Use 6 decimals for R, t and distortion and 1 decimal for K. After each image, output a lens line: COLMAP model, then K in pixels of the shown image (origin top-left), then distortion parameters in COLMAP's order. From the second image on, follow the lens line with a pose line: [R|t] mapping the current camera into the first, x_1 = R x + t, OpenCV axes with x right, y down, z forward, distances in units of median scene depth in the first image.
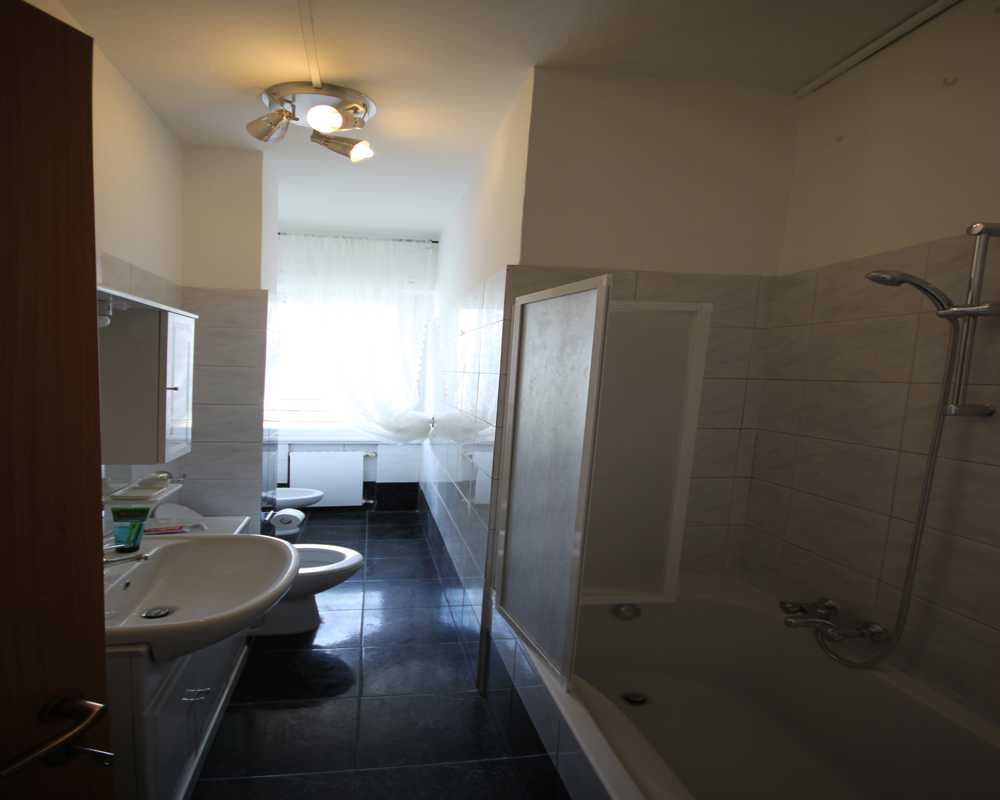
lens RADIAL K [[677.0, 0, 499.5], [0, 677.0, 464.6], [0, 0, 1]] dist [-0.000180, -0.003611]
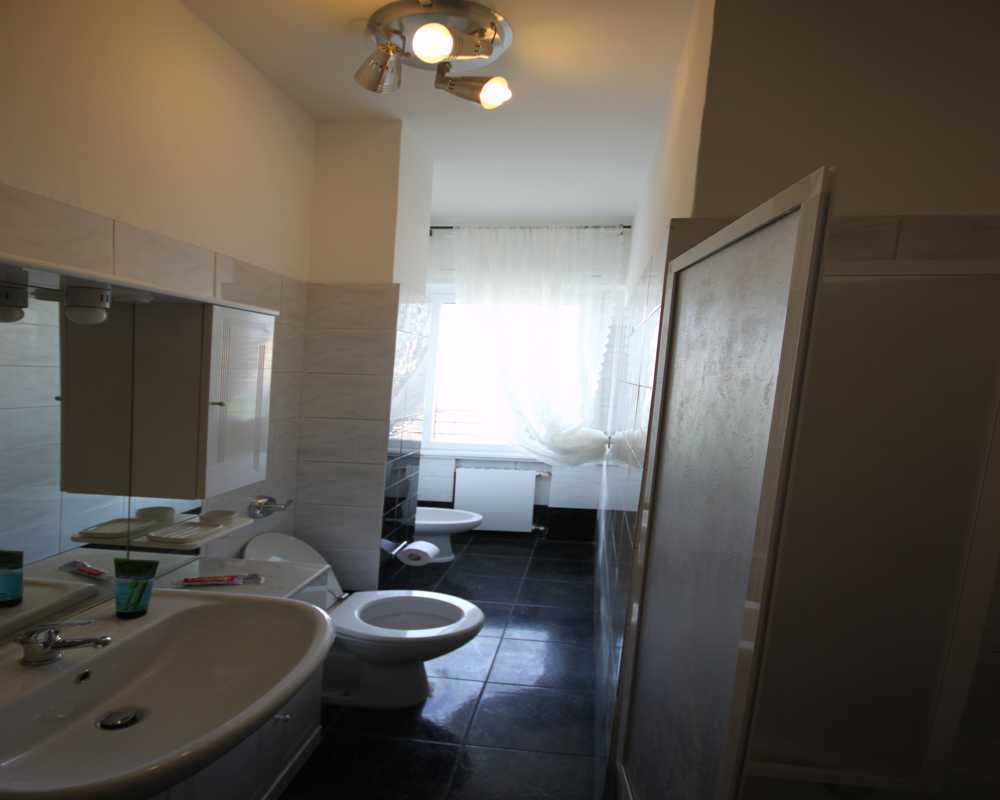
lens RADIAL K [[677.0, 0, 499.5], [0, 677.0, 464.6], [0, 0, 1]] dist [-0.000180, -0.003611]
pose [[0.948517, 0.044882, -0.313531, 0.043744], [-0.048009, 0.998844, -0.002253, -0.033745], [0.313068, 0.017190, 0.949575, 0.217728]]
